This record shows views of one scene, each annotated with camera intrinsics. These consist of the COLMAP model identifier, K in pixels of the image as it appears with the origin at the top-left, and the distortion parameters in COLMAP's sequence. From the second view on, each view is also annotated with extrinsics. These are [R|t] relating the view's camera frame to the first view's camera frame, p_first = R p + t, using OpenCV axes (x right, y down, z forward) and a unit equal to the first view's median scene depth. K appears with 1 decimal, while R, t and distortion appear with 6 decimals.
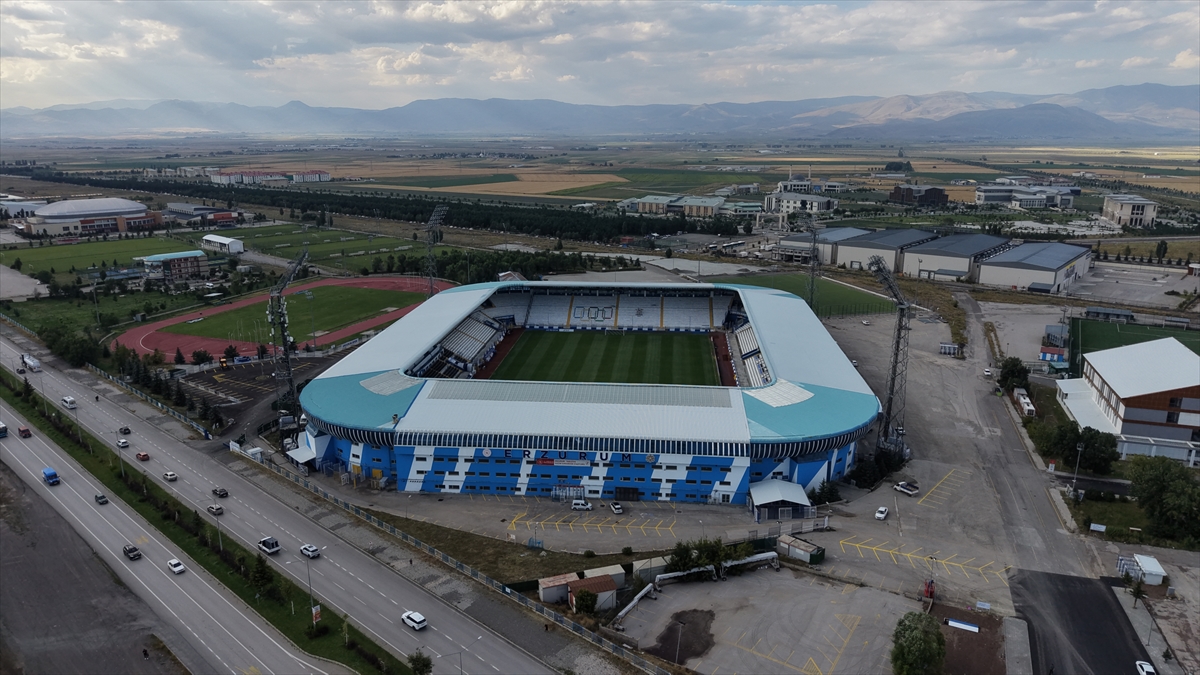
lens RADIAL K [[798.0, 0, 600.0], [0, 798.0, 337.5], [0, 0, 1]] dist [0.061685, -0.071645]
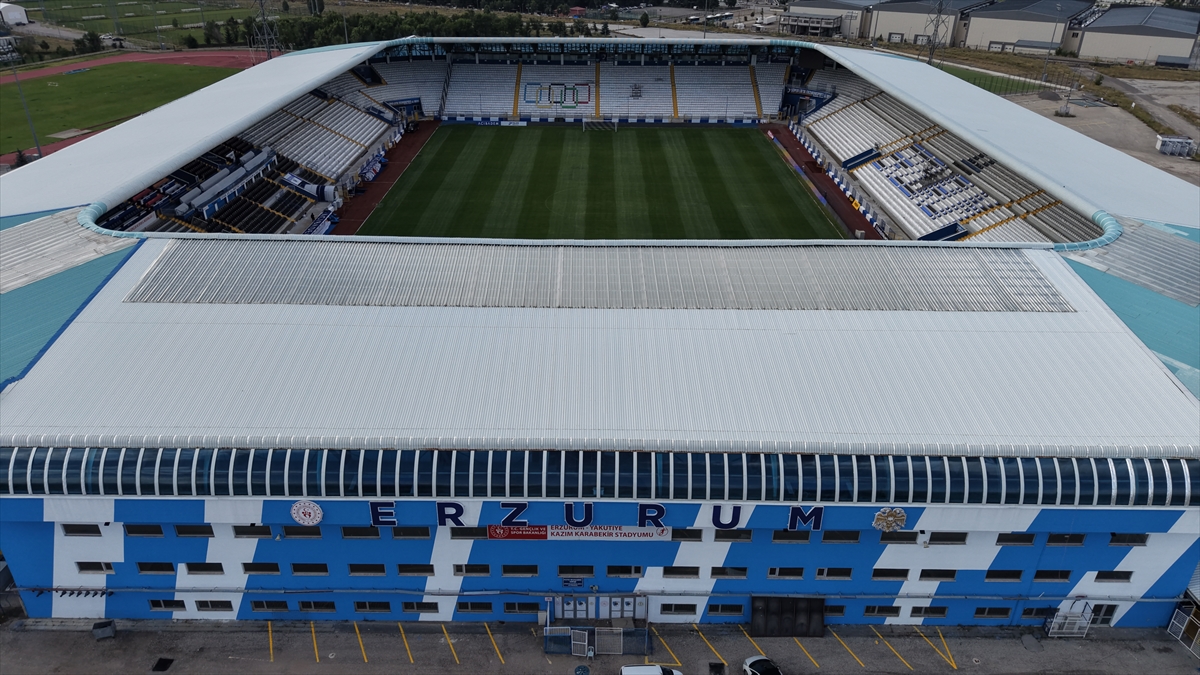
lens RADIAL K [[798.0, 0, 600.0], [0, 798.0, 337.5], [0, 0, 1]] dist [0.061685, -0.071645]
pose [[0.996049, -0.032125, 0.082789, -0.059048], [0.012724, 0.974284, 0.224962, 0.021369], [-0.087887, -0.223020, 0.970844, 0.714677]]
